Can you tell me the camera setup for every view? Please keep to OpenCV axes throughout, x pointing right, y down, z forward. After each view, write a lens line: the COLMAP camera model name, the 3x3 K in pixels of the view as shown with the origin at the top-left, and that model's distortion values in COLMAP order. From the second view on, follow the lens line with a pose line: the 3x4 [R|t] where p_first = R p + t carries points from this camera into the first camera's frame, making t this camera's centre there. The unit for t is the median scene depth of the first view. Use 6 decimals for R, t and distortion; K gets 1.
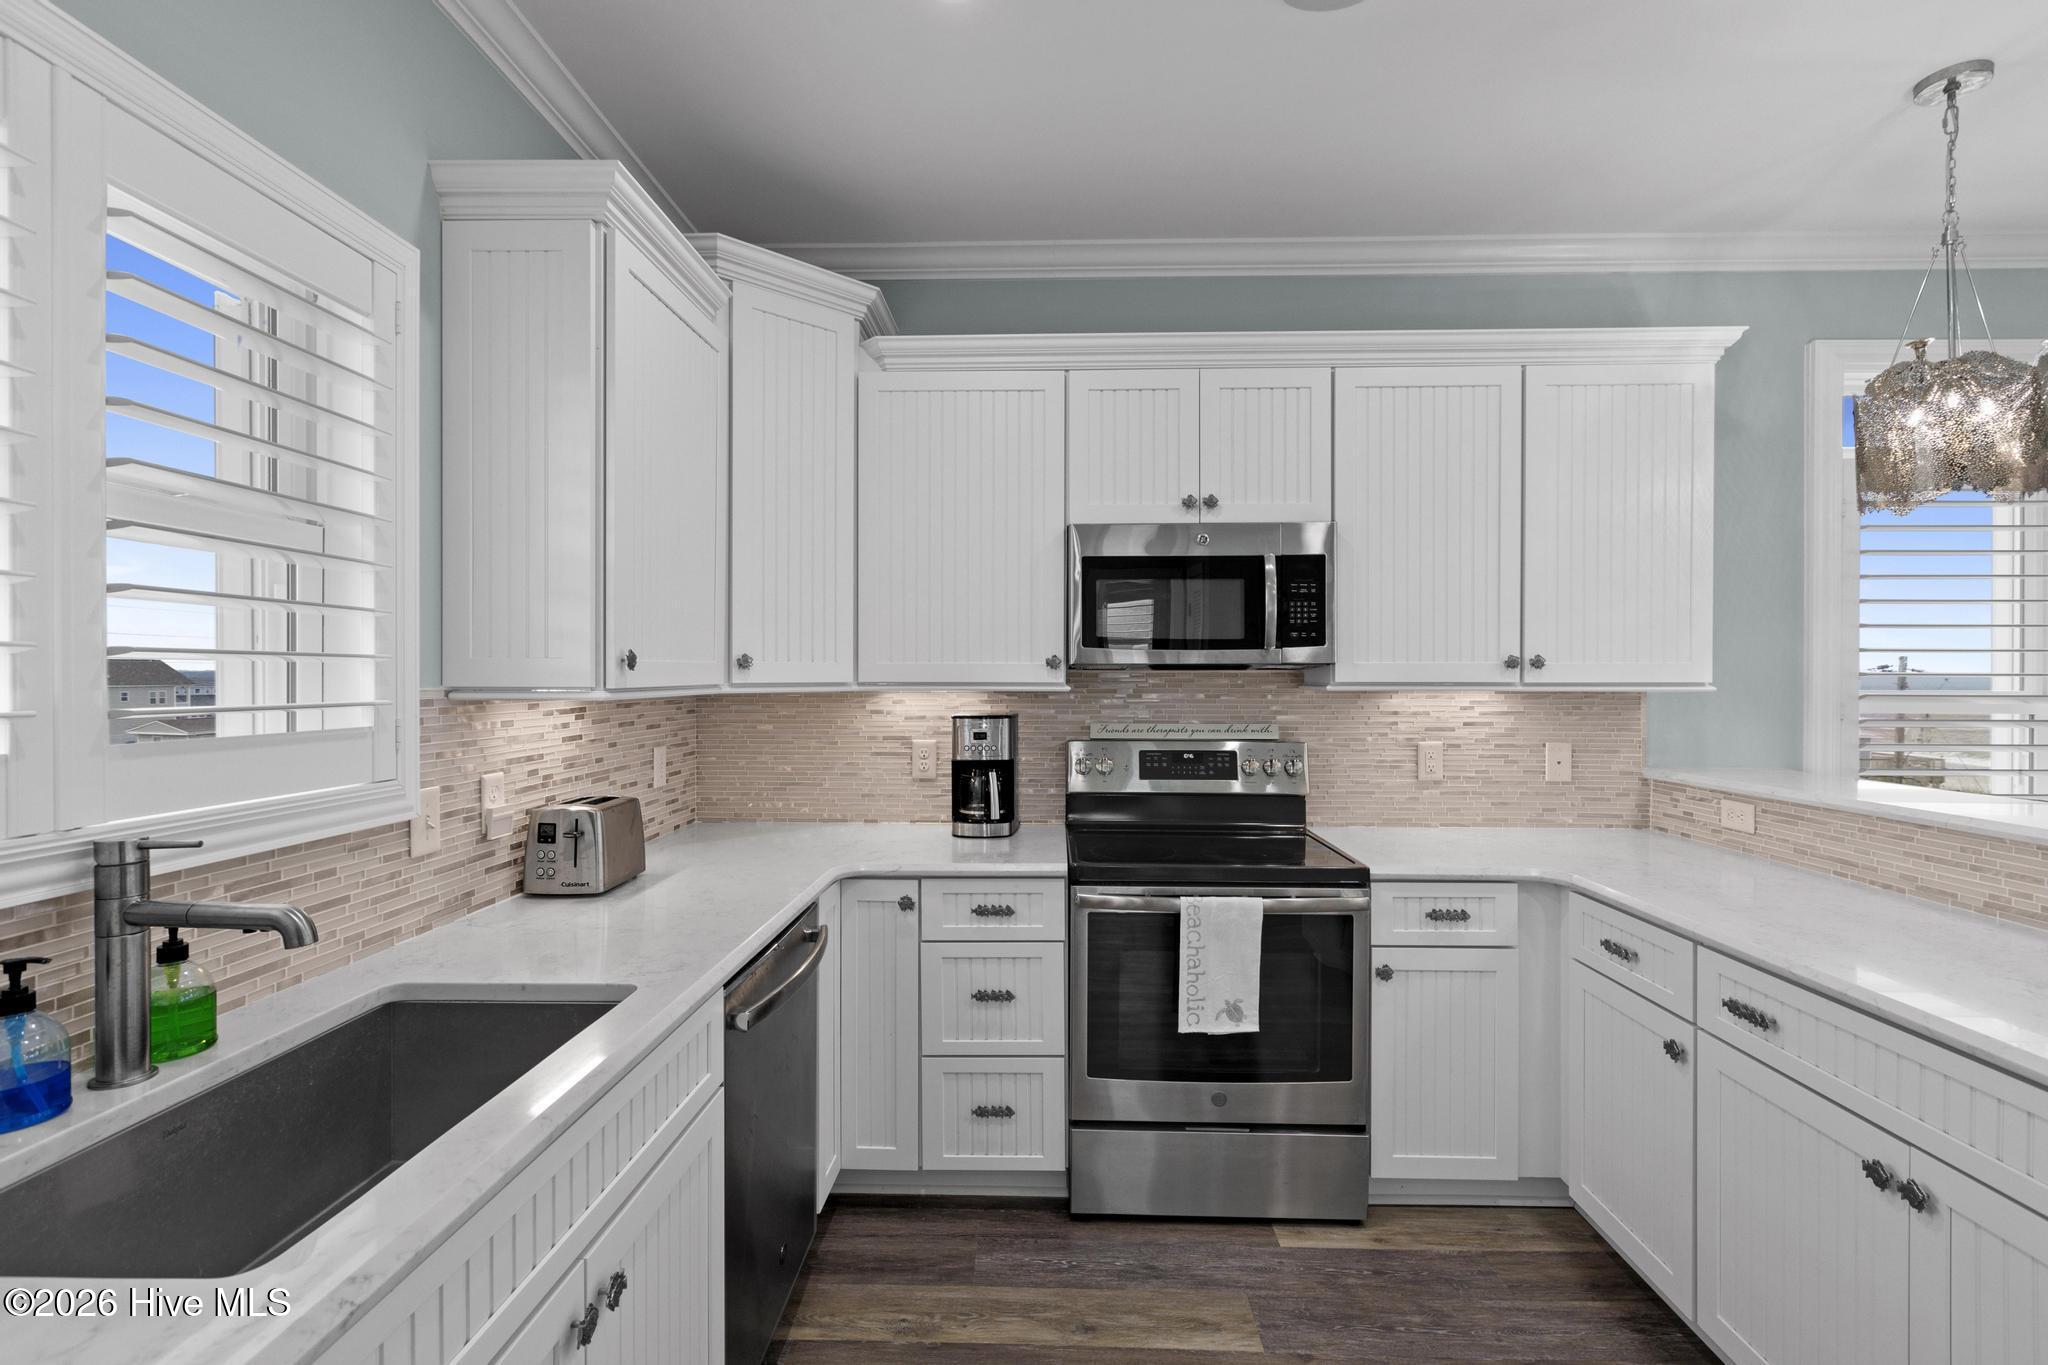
lens RADIAL K [[925.3, 0, 1034.3], [0, 925.3, 680.1], [0, 0, 1]] dist [0.000290, -0.000032]
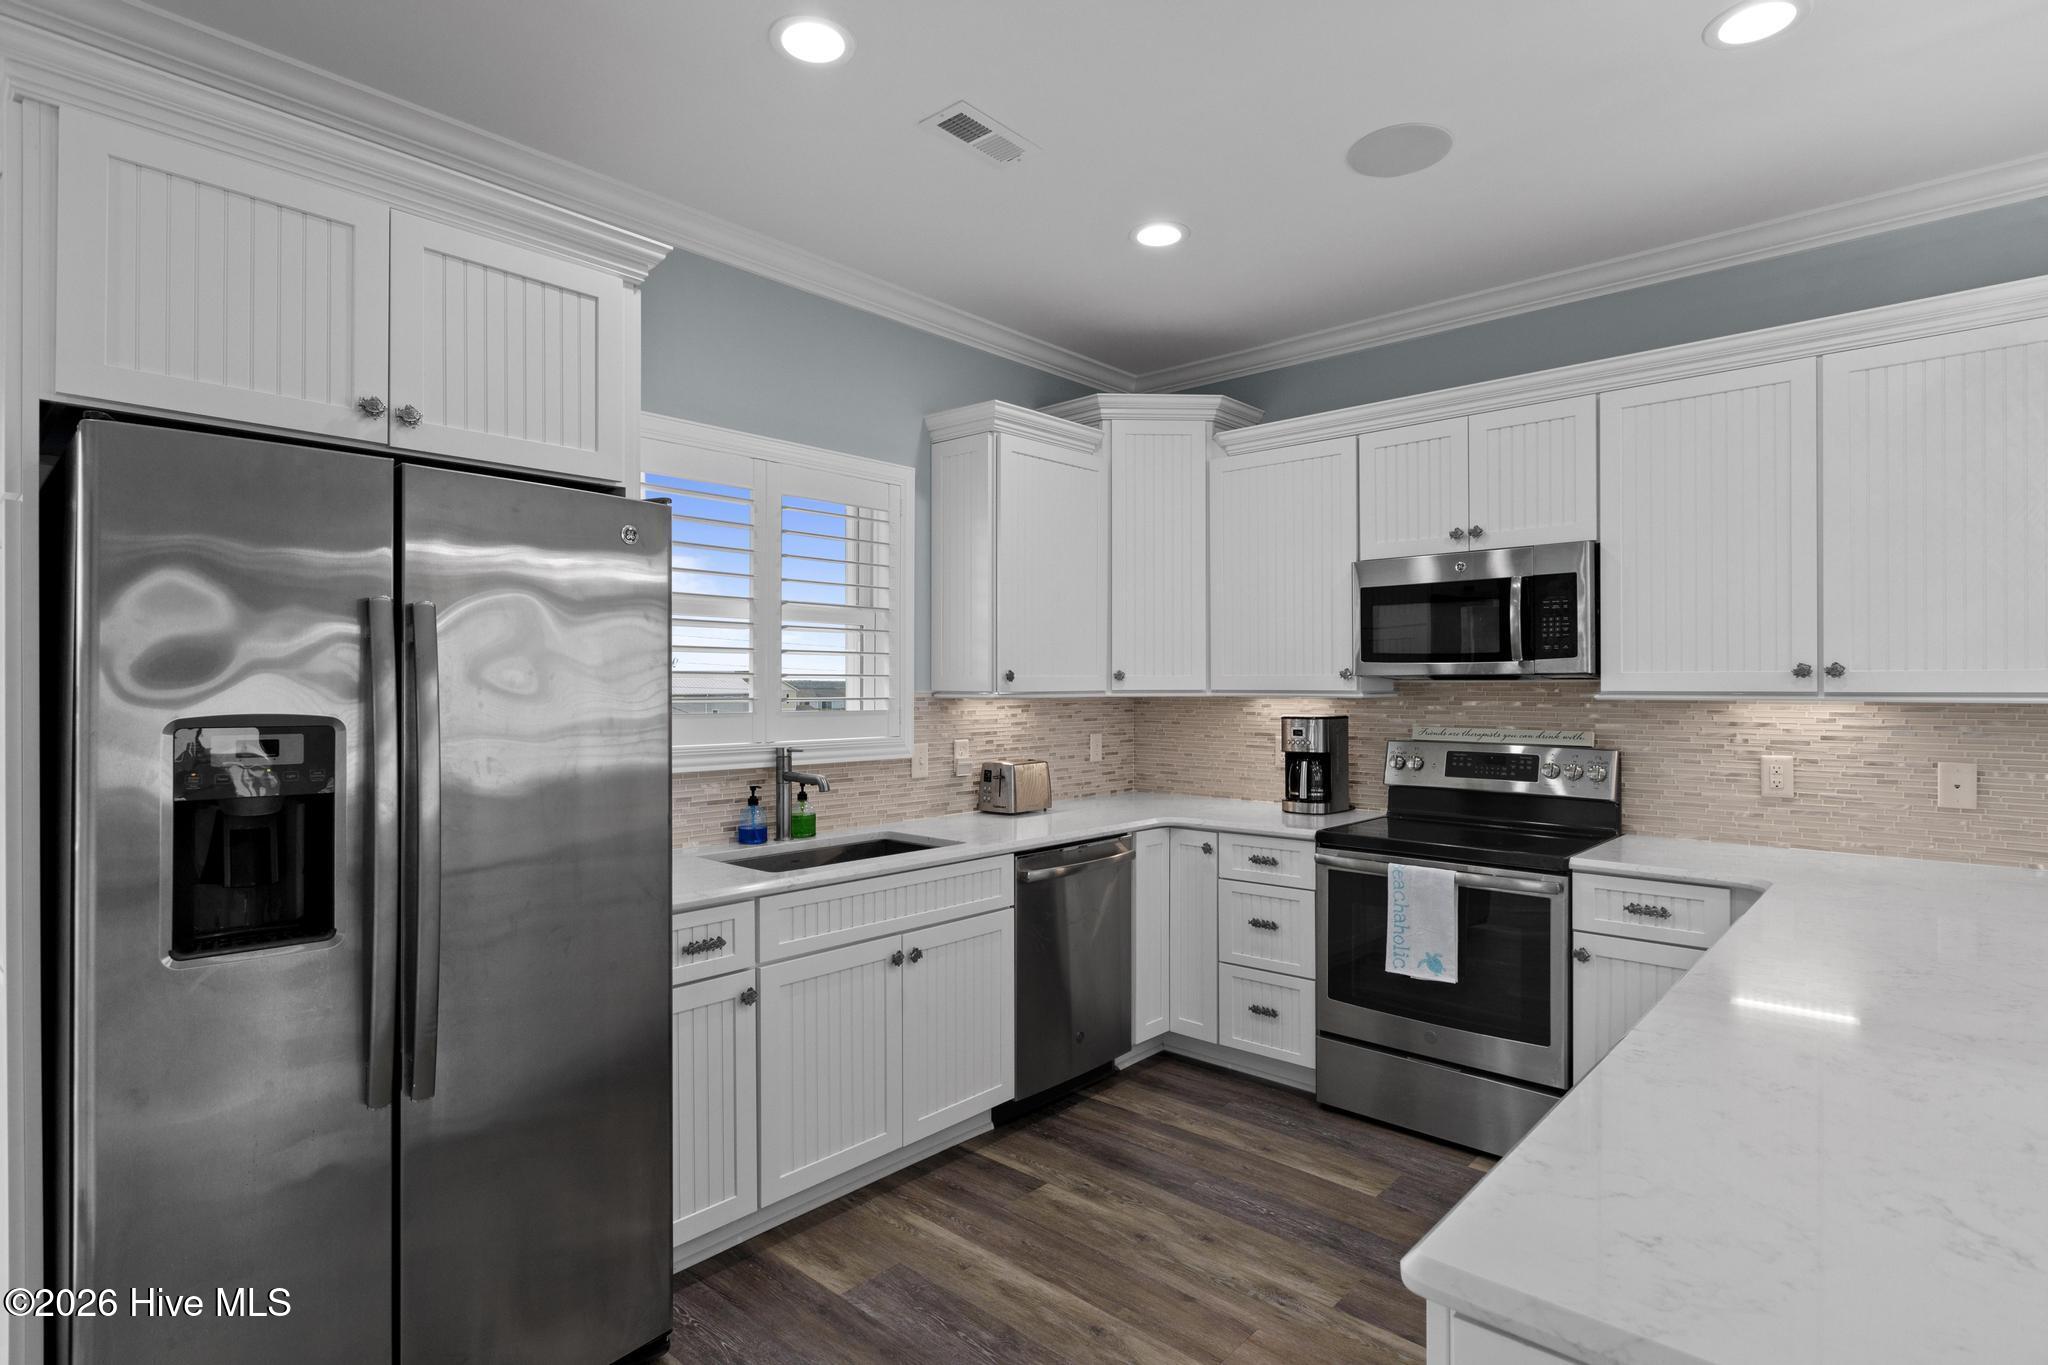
lens RADIAL K [[1027.7, 0, 1024.0], [0, 1027.7, 682.5], [0, 0, 1]] dist [-0.000355, 0.000002]
pose [[0.760326, -0.001521, -0.649539, 0.654395], [-0.002818, 0.999980, -0.005641, 0.000958], [0.649535, 0.006120, 0.760307, -0.355018]]
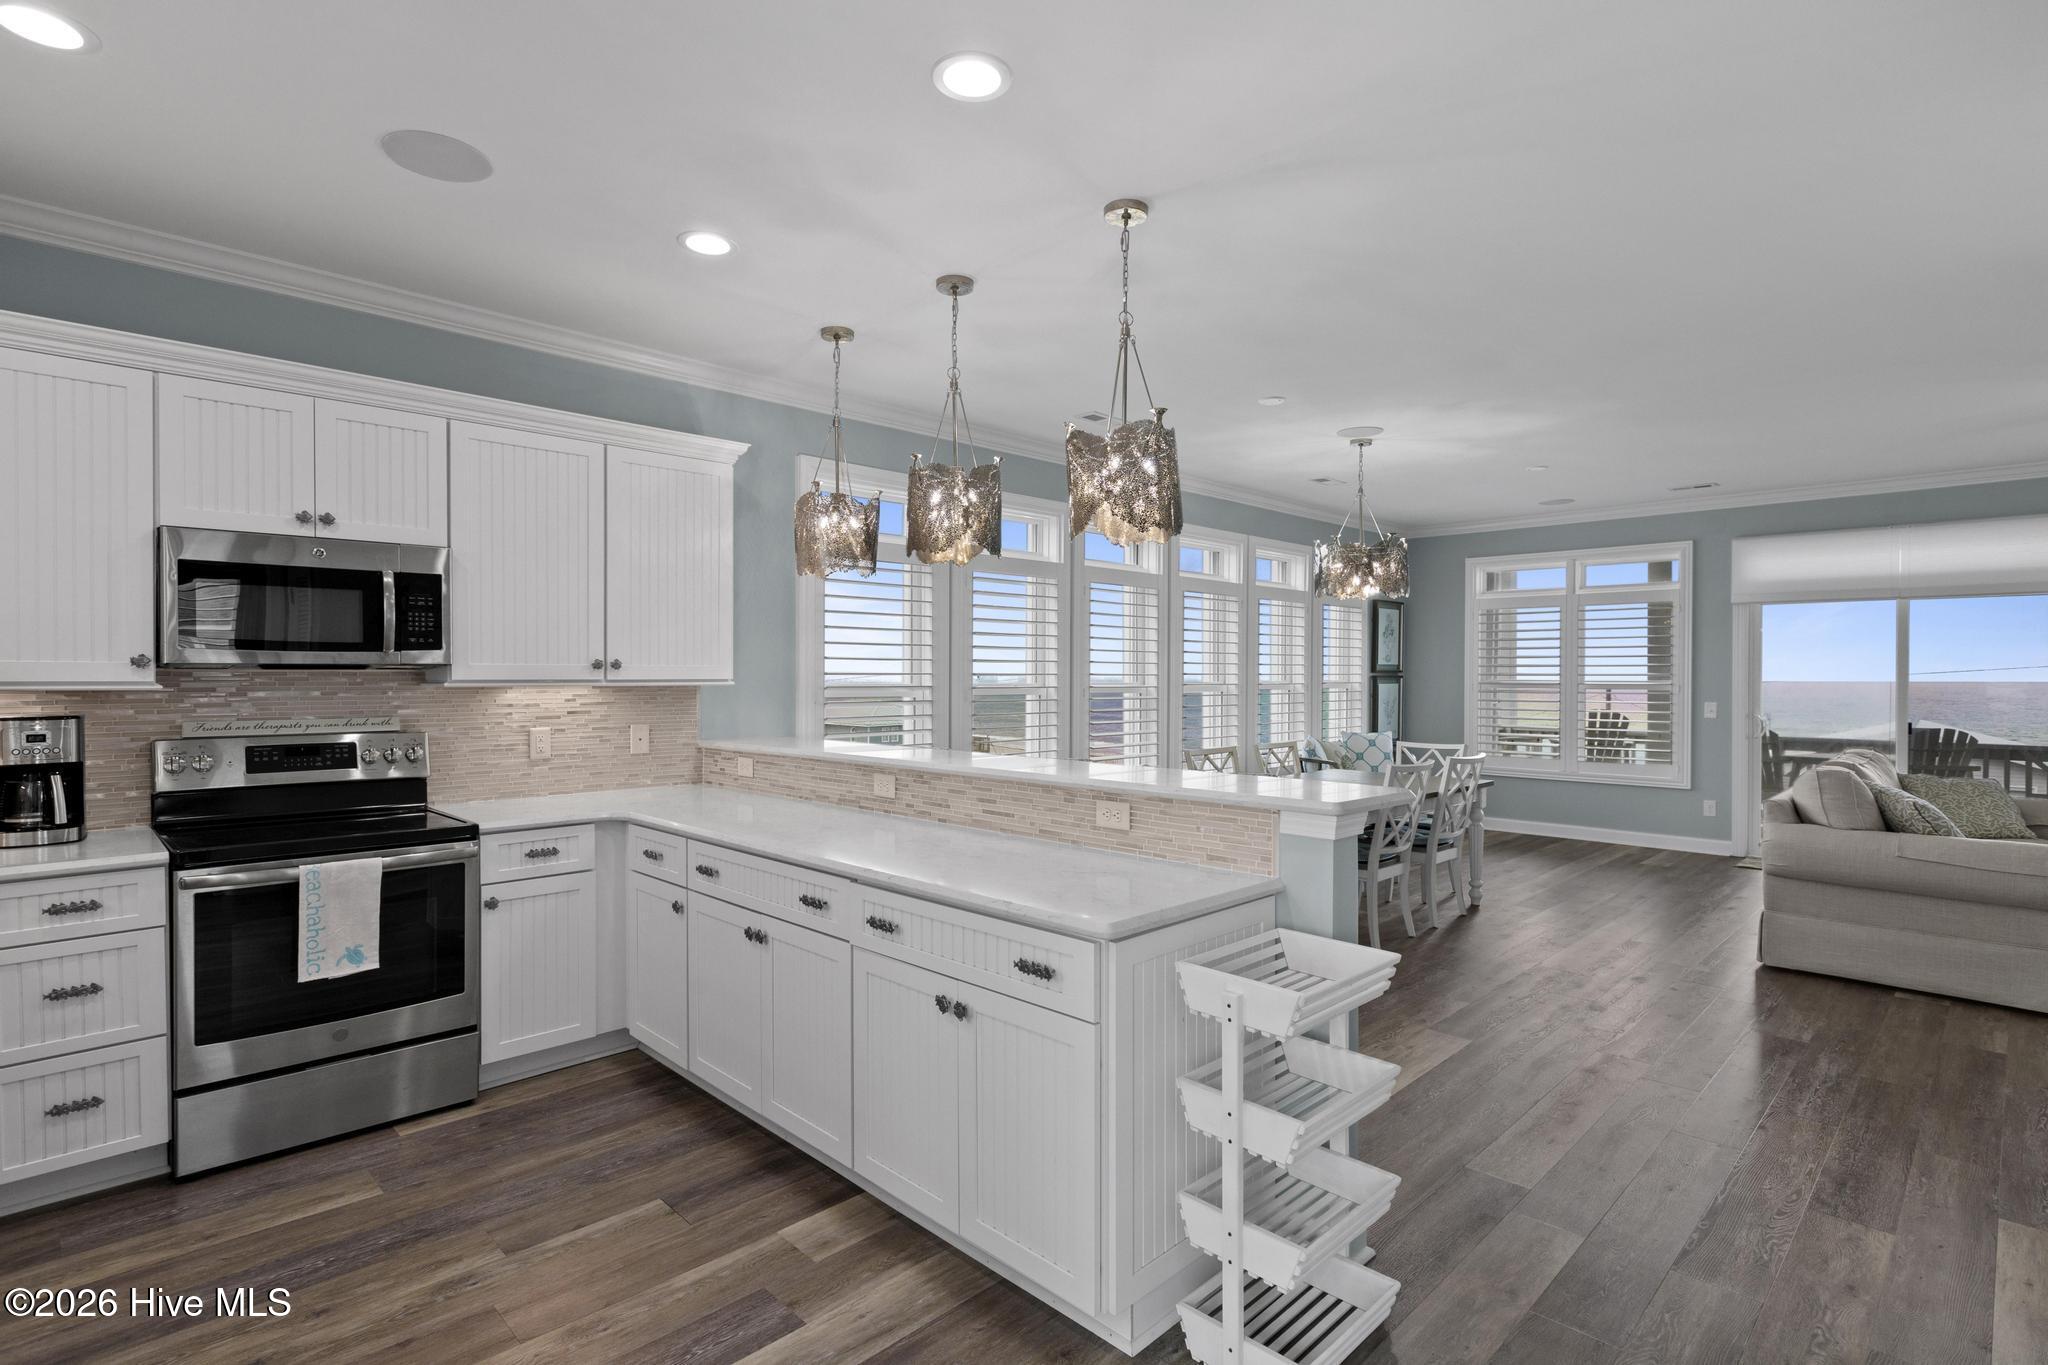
lens RADIAL K [[998.7, 0, 1031.6], [0, 998.7, 684.0], [0, 0, 1]] dist [0.000111, -0.001301]
pose [[0.690070, -0.006802, 0.723711, -0.107488], [0.002683, 0.999973, 0.006840, 0.000896], [-0.723738, -0.002778, 0.690069, -0.501818]]
